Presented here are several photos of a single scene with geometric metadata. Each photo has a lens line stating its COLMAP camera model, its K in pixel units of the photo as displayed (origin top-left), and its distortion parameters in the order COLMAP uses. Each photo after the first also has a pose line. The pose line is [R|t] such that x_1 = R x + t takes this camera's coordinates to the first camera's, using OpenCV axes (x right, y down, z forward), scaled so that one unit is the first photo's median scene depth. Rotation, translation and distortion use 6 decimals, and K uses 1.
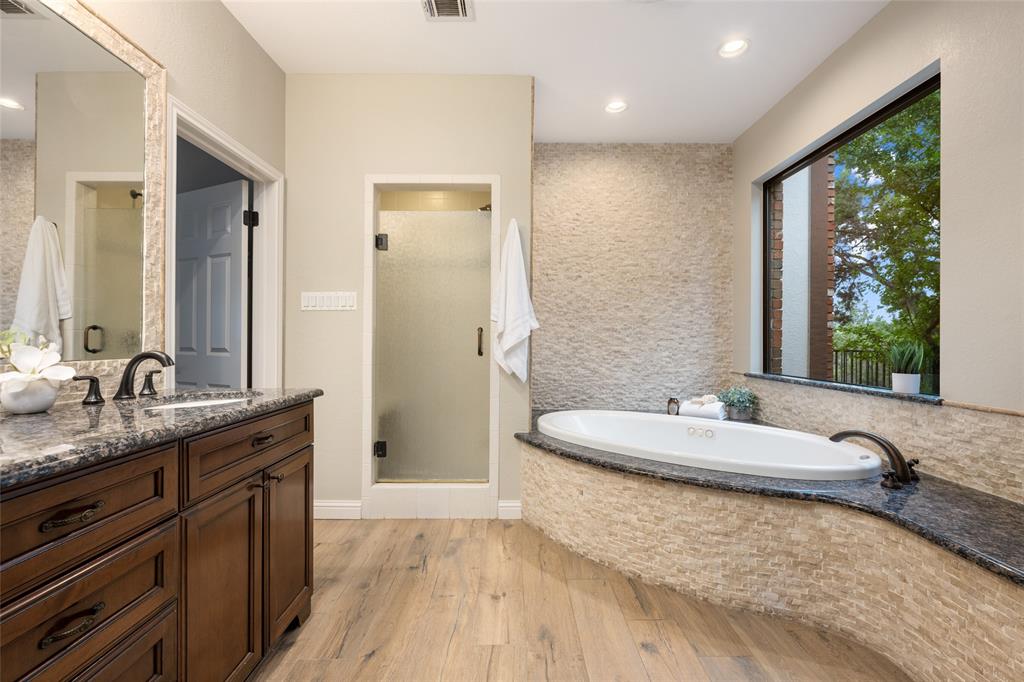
lens RADIAL K [[432.9, 0, 506.4], [0, 432.9, 338.4], [0, 0, 1]] dist [-0.000830, -0.000590]
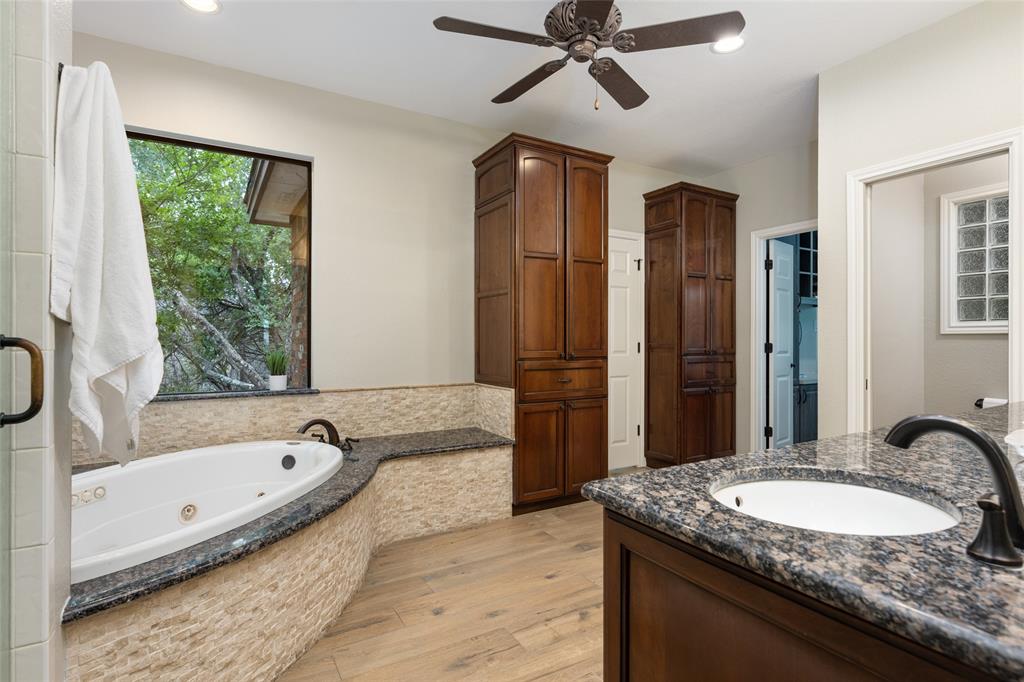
lens RADIAL K [[516.6, 0, 507.7], [0, 516.6, 341.1], [0, 0, 1]] dist [-0.007214, -0.000384]
pose [[-0.506113, -0.006661, 0.862442, -0.609290], [-0.003019, 0.999978, 0.005951, -0.026120], [-0.862462, 0.000408, -0.506122, 0.952837]]
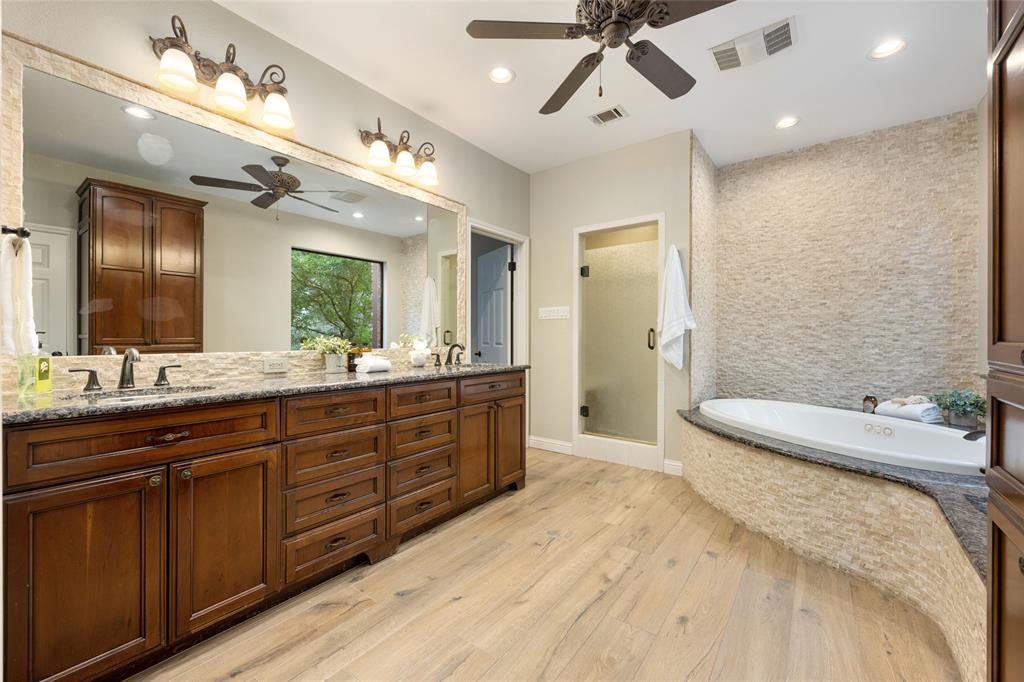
lens RADIAL K [[407.5, 0, 512.2], [0, 407.5, 335.9], [0, 0, 1]] dist [-0.002362, -0.000385]
pose [[0.797267, -0.005500, -0.603602, 0.377229], [0.006158, 0.999981, -0.000978, -0.002811], [0.603595, -0.002937, 0.797285, -0.279792]]
